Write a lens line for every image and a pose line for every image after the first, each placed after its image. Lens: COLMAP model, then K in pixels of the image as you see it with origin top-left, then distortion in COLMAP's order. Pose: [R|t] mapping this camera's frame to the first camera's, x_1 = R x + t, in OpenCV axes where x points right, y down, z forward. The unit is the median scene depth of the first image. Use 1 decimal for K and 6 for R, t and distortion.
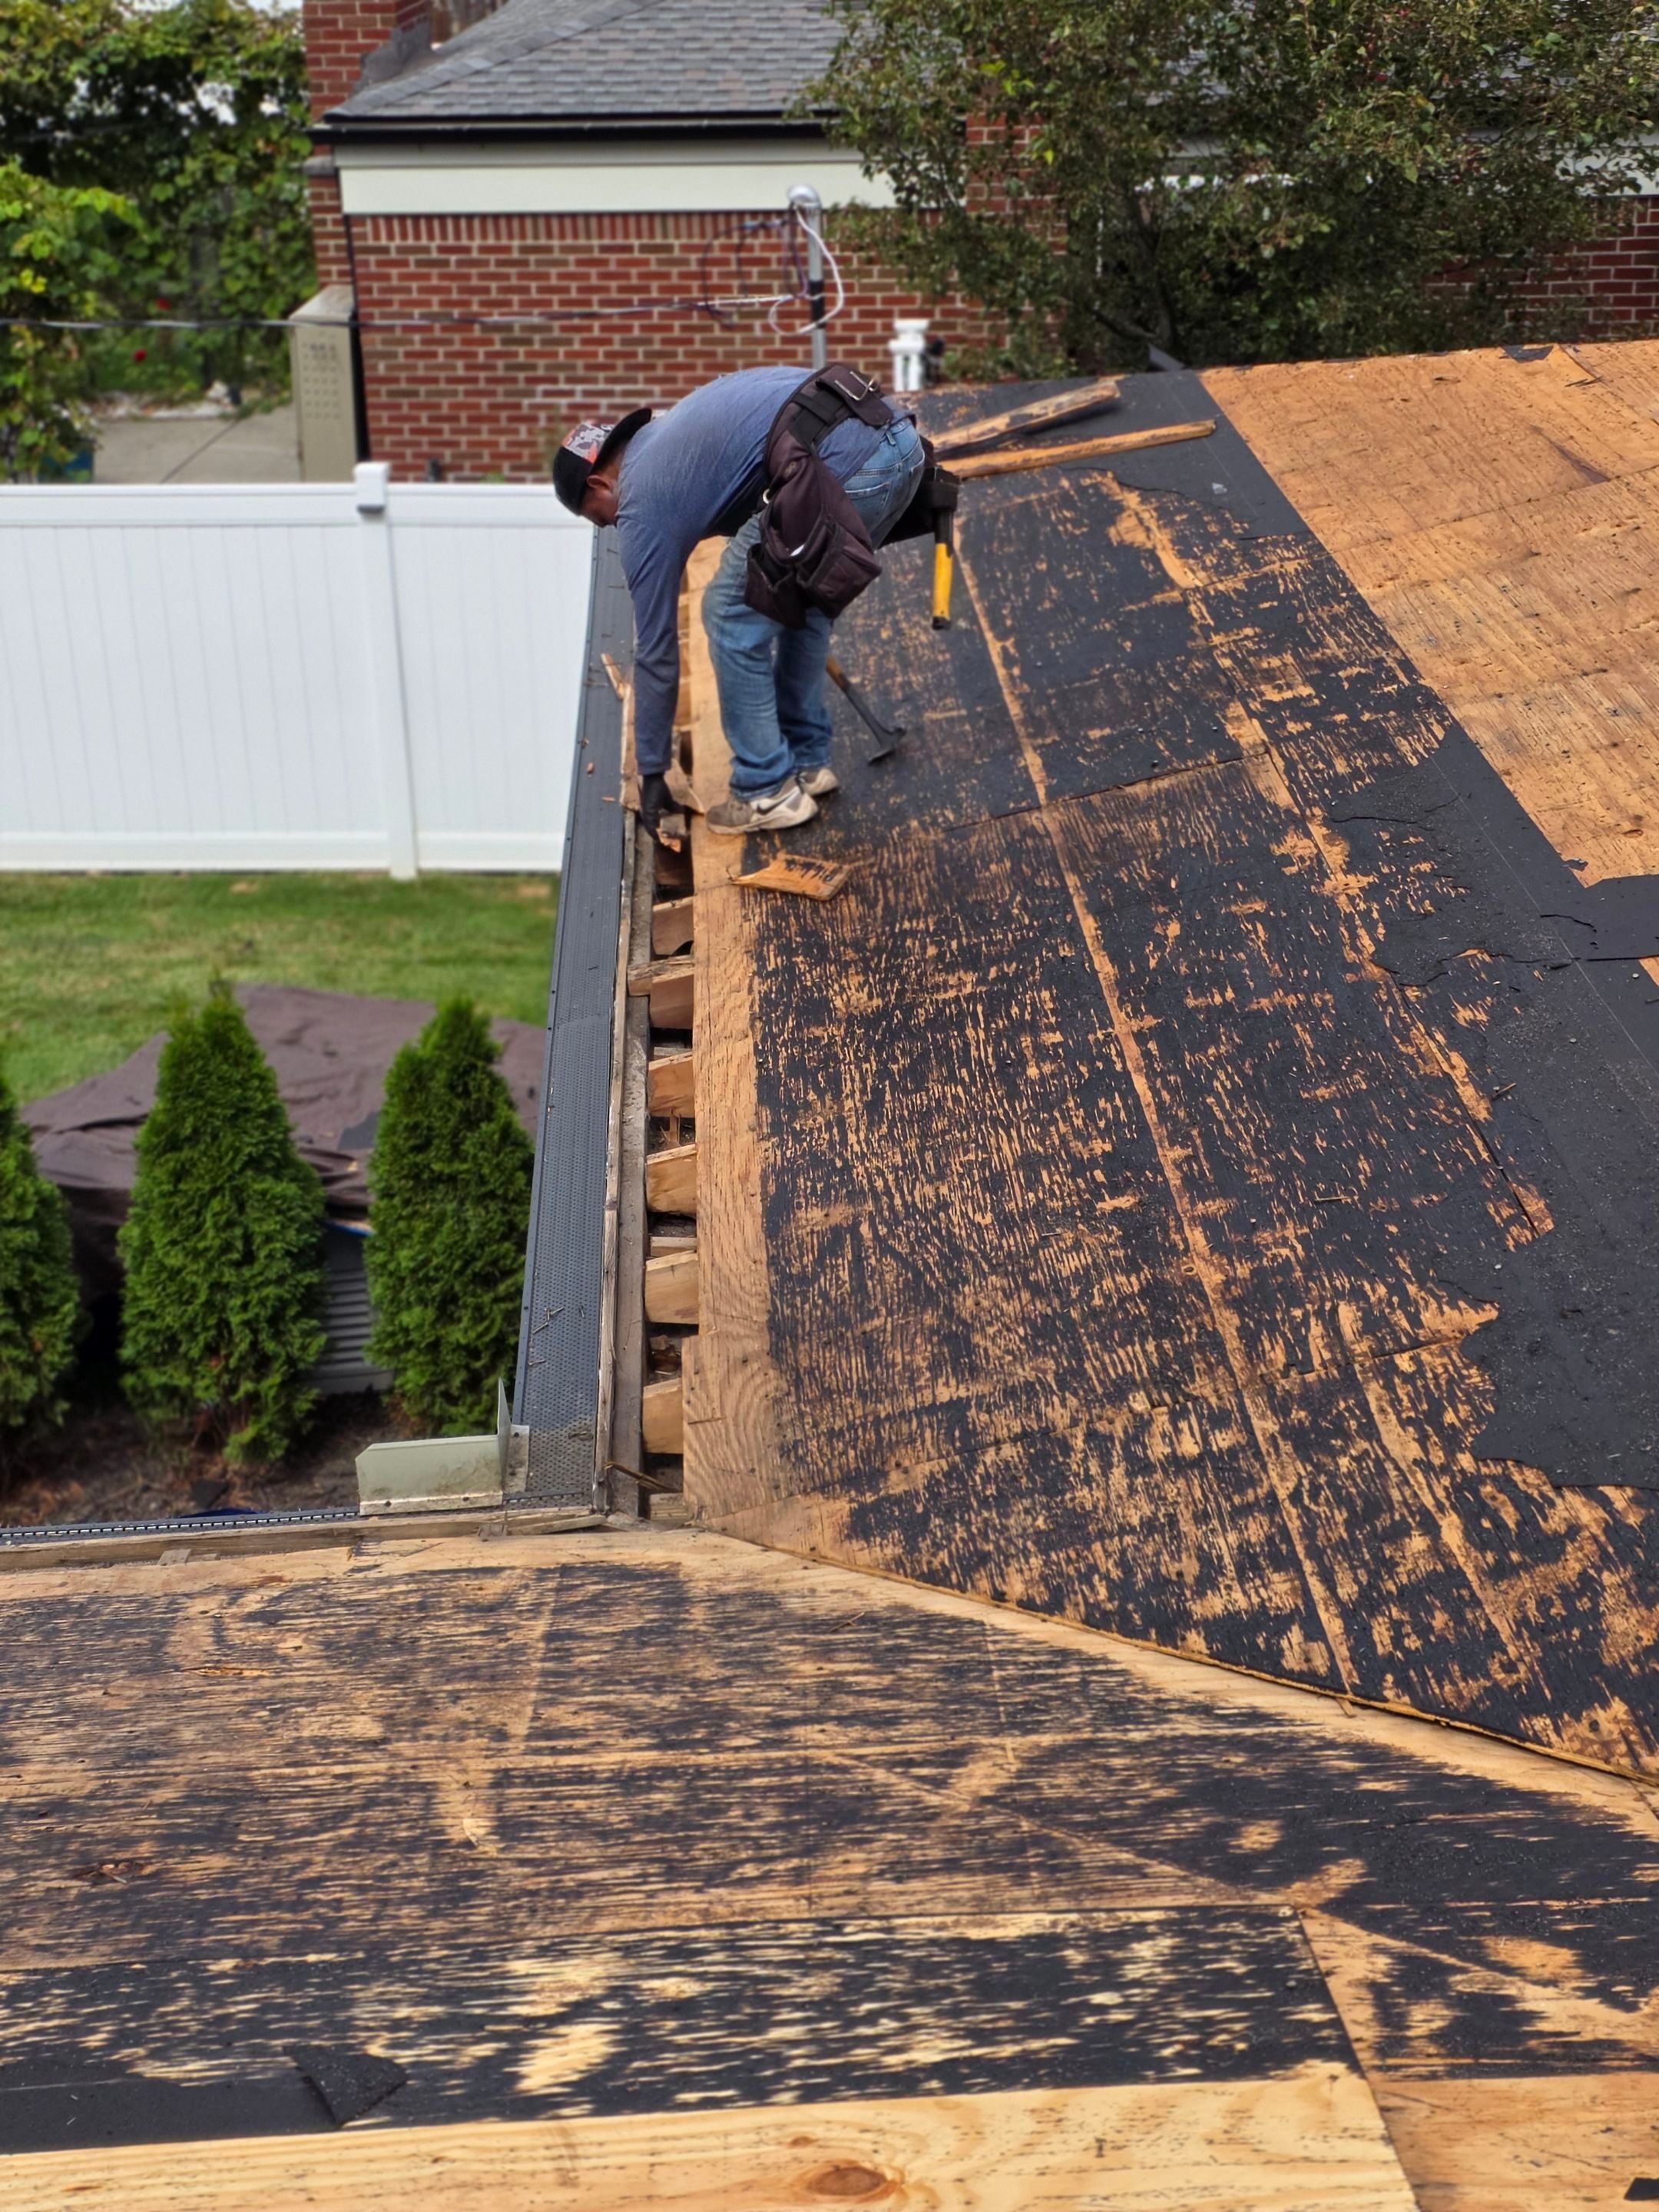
lens RADIAL K [[3198.0, 0, 831.5], [0, 3198.0, 1106.6], [0, 0, 1]] dist [0.034946, 0.000000]
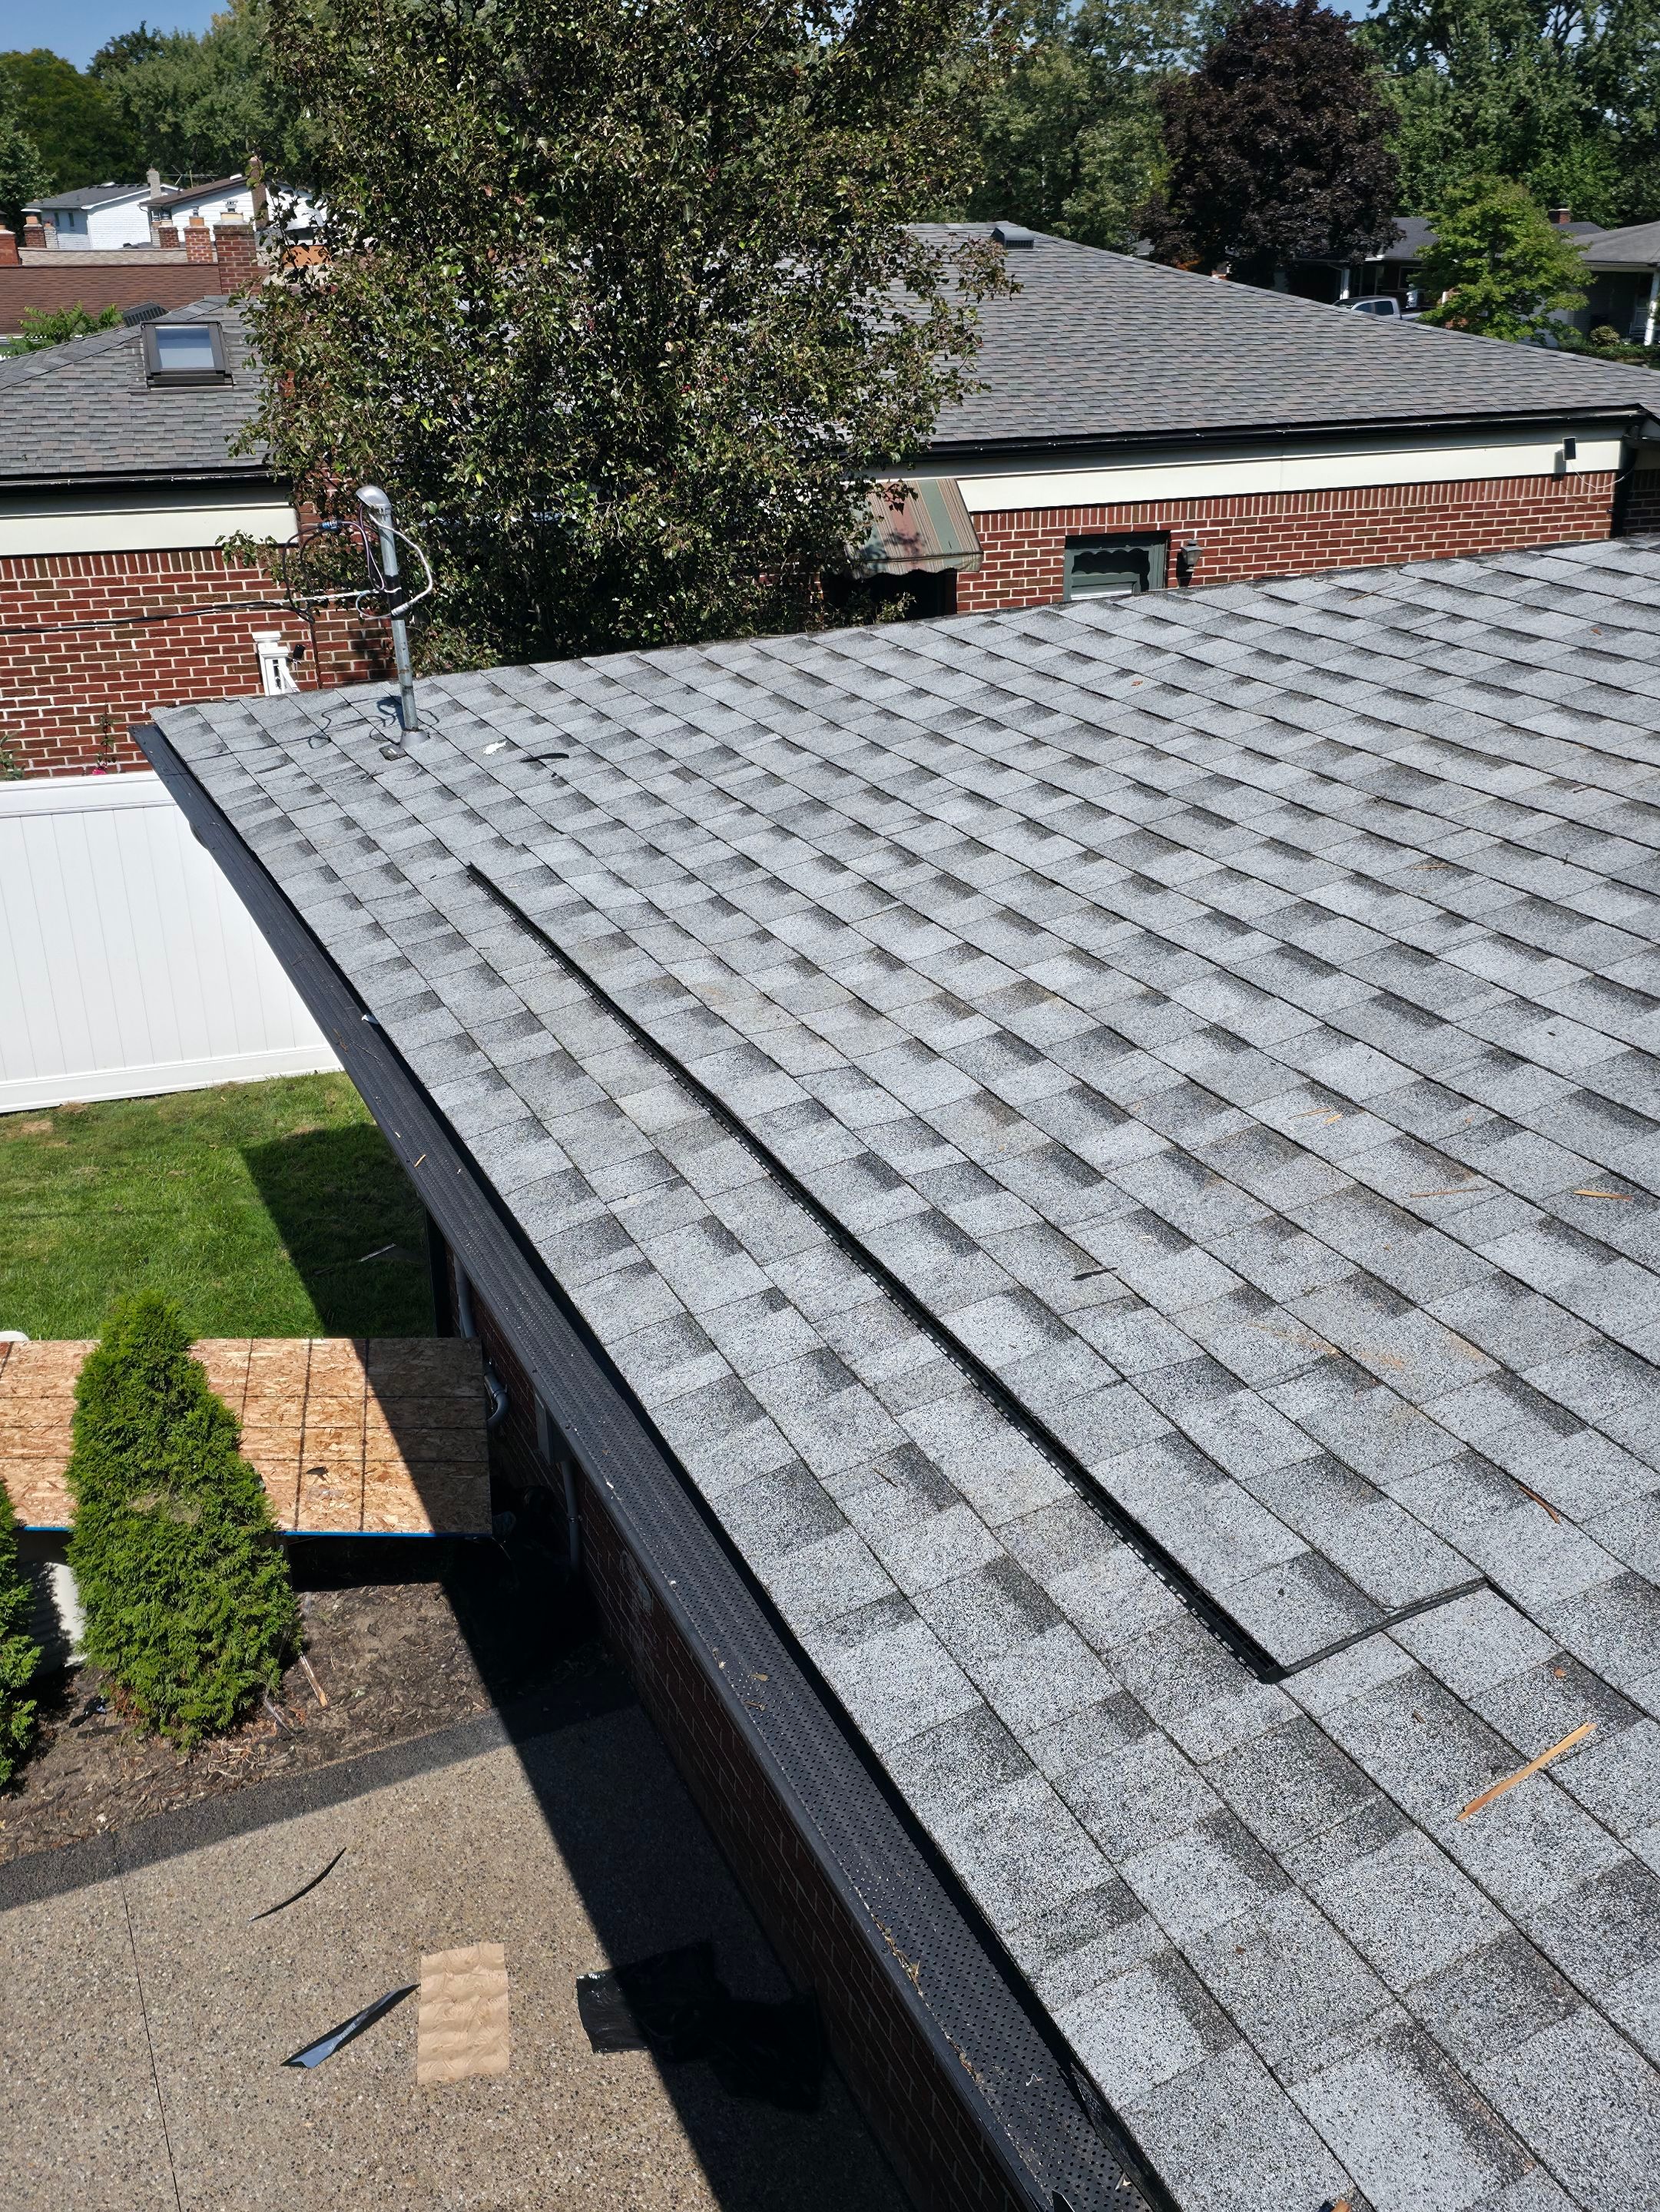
lens RADIAL K [[2010.5, 0, 832.0], [0, 2010.5, 1105.0], [0, 0, 1]] dist [0.017242, 0.002718]
pose [[0.926676, -0.132006, 0.351918, -0.128572], [0.136517, 0.990564, 0.012086, -0.069562], [-0.350193, 0.036843, 0.935953, 0.321263]]
